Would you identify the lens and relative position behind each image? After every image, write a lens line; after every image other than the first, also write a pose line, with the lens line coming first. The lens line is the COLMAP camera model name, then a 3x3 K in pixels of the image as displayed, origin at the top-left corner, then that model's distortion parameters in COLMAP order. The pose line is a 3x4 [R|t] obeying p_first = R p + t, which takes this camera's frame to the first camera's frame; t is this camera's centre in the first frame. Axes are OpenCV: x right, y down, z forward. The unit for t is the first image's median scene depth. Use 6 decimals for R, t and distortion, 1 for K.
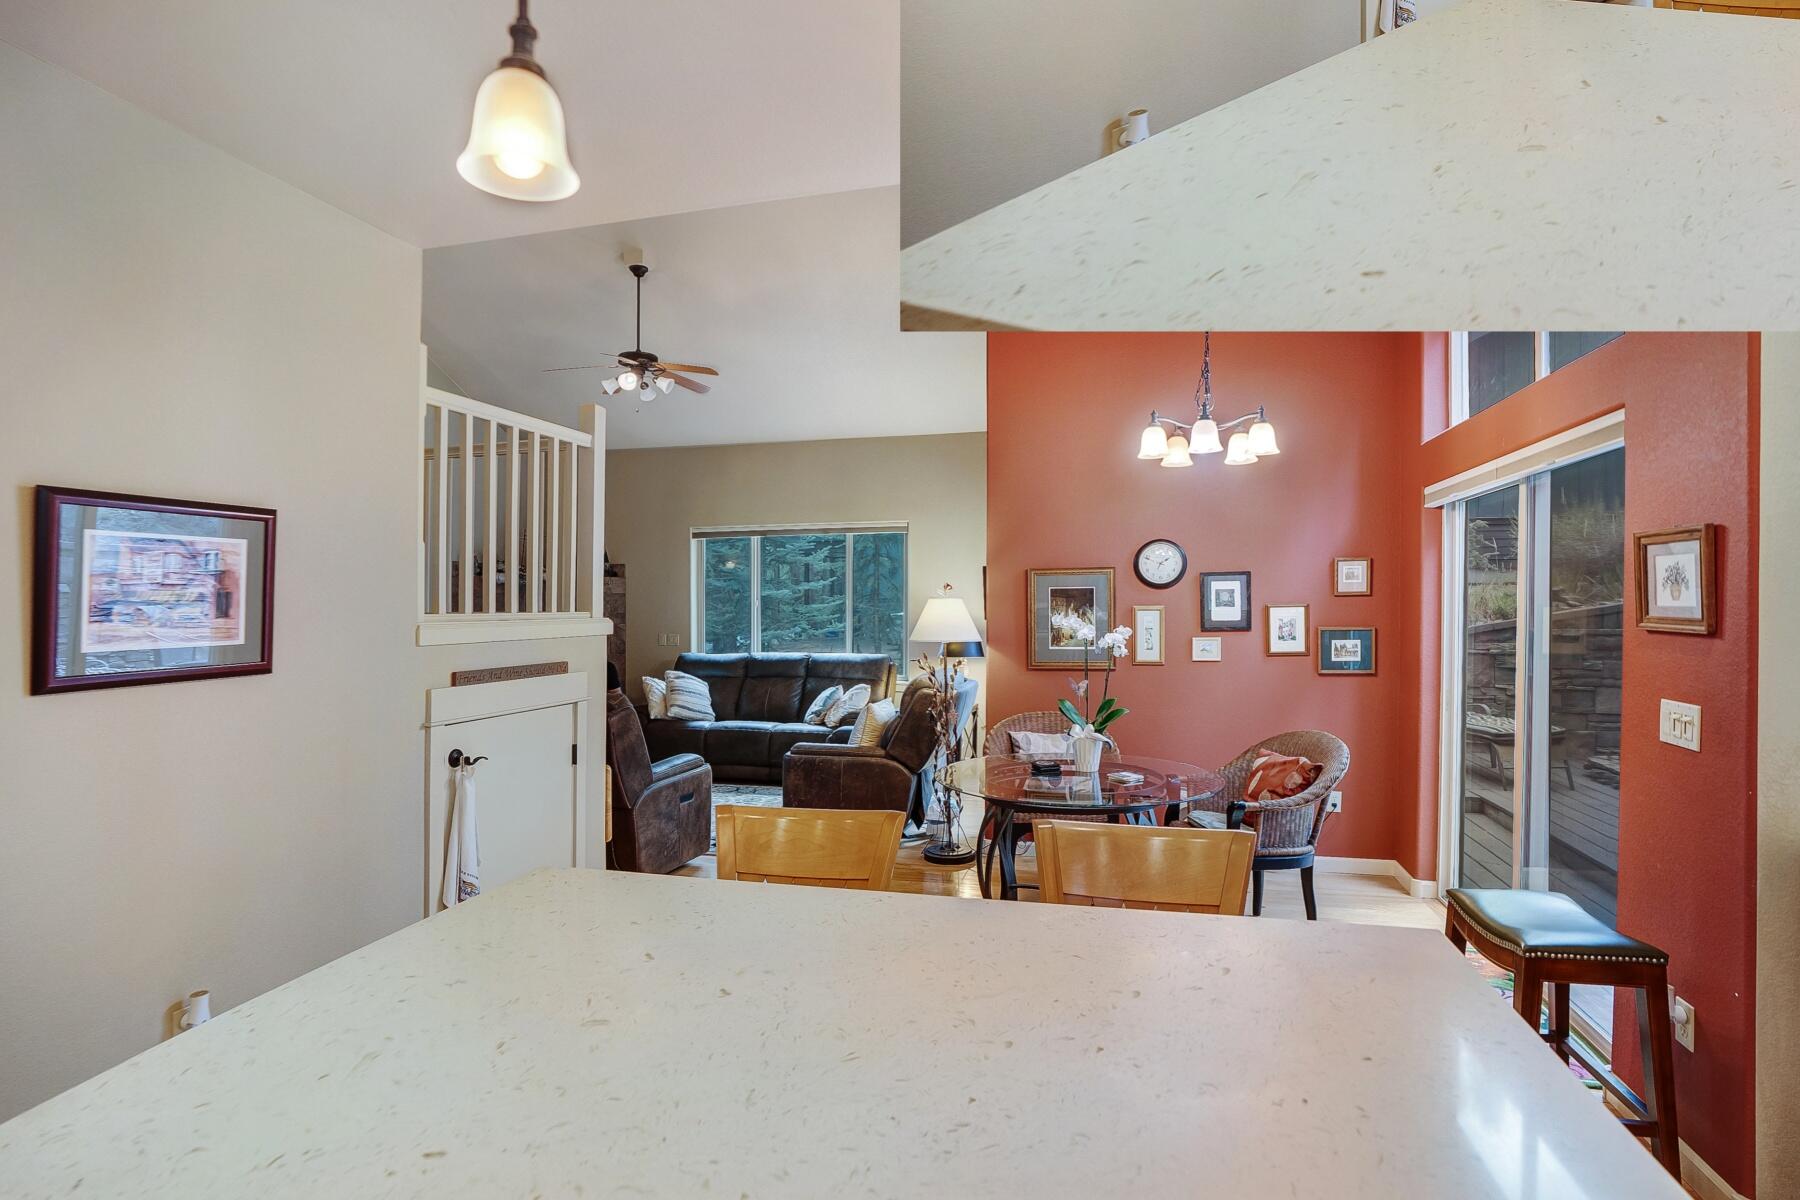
lens RADIAL K [[832.6, 0, 924.1], [0, 832.6, 598.8], [0, 0, 1]] dist [0.003025, 0.000219]
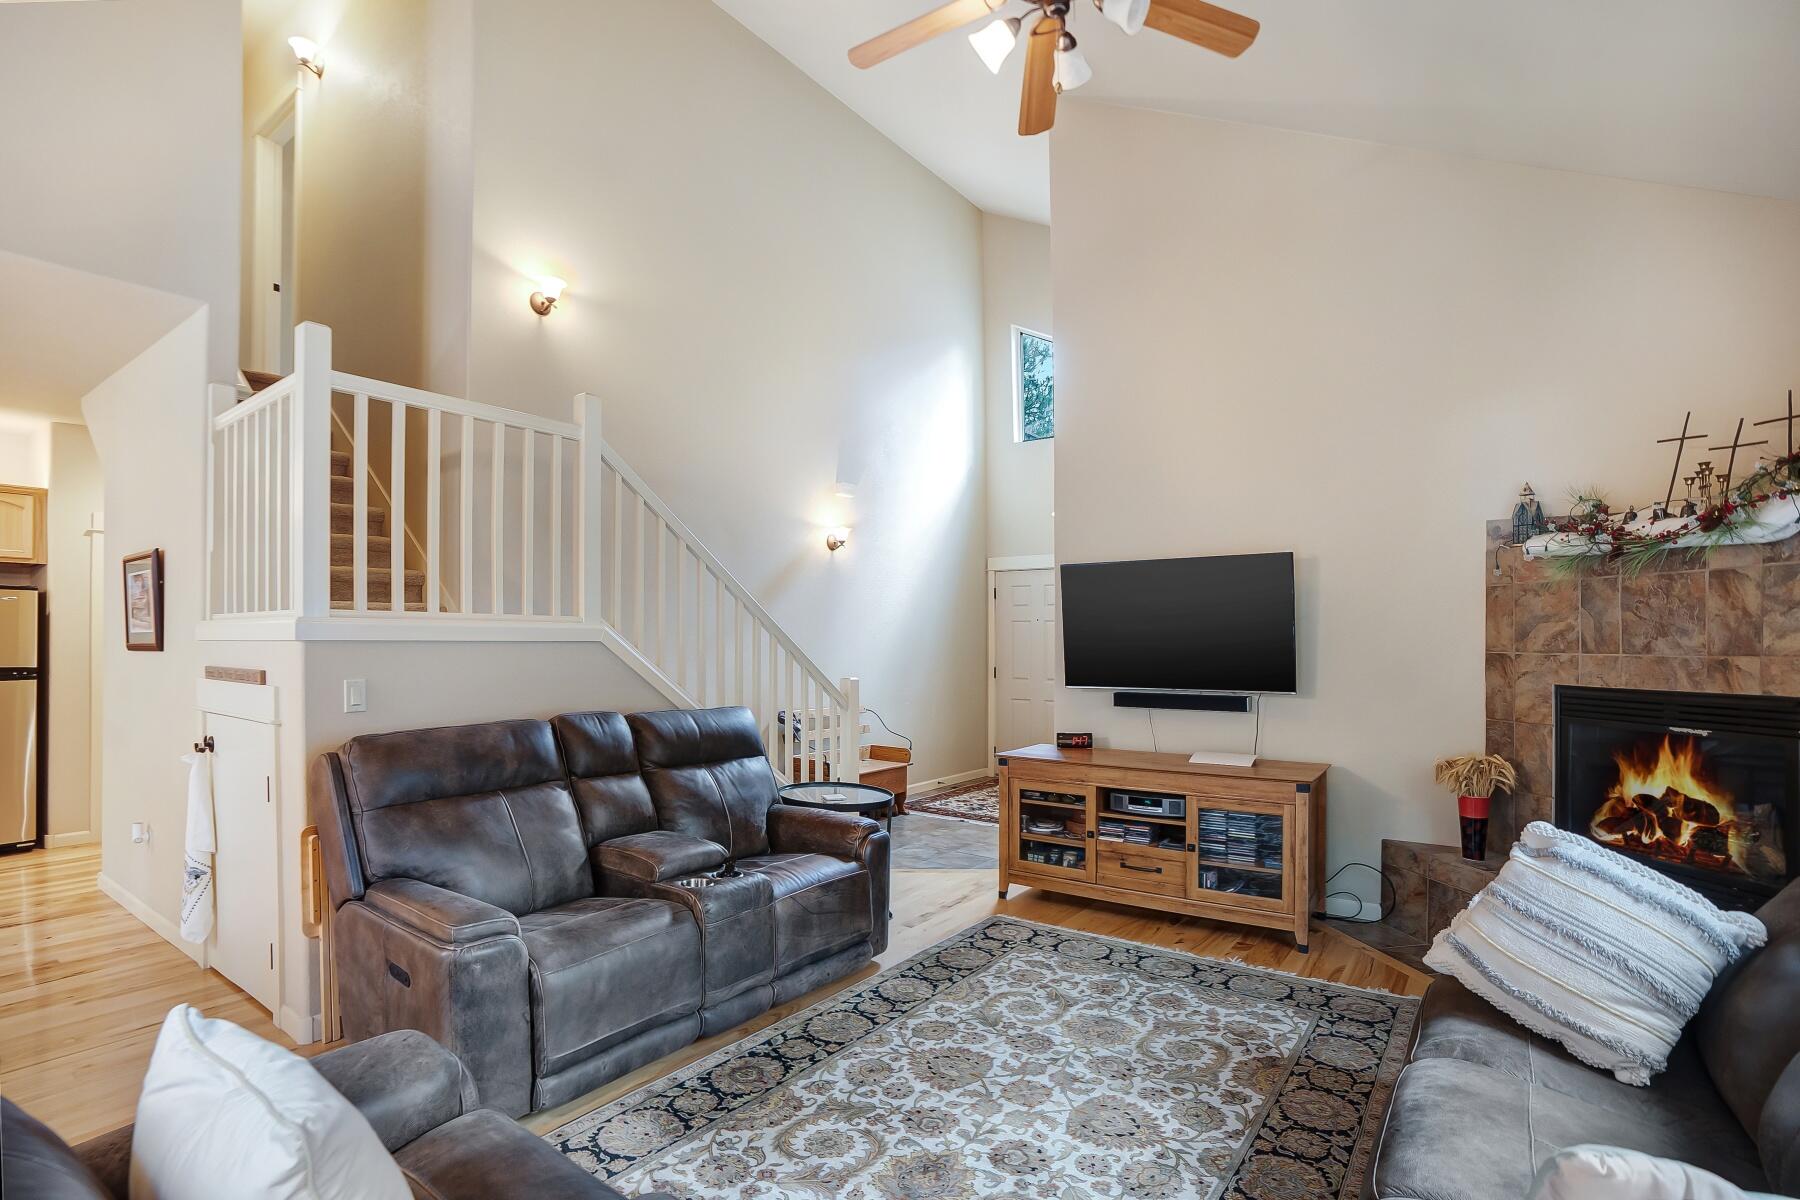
lens RADIAL K [[870.4, 0, 888.4], [0, 870.4, 626.8], [0, 0, 1]] dist [-0.070603, 0.033065]
pose [[-0.396339, -0.014335, -0.917992, 0.070369], [0.005066, 0.999829, -0.017801, 0.038633], [0.918090, -0.011706, -0.396198, 1.437327]]
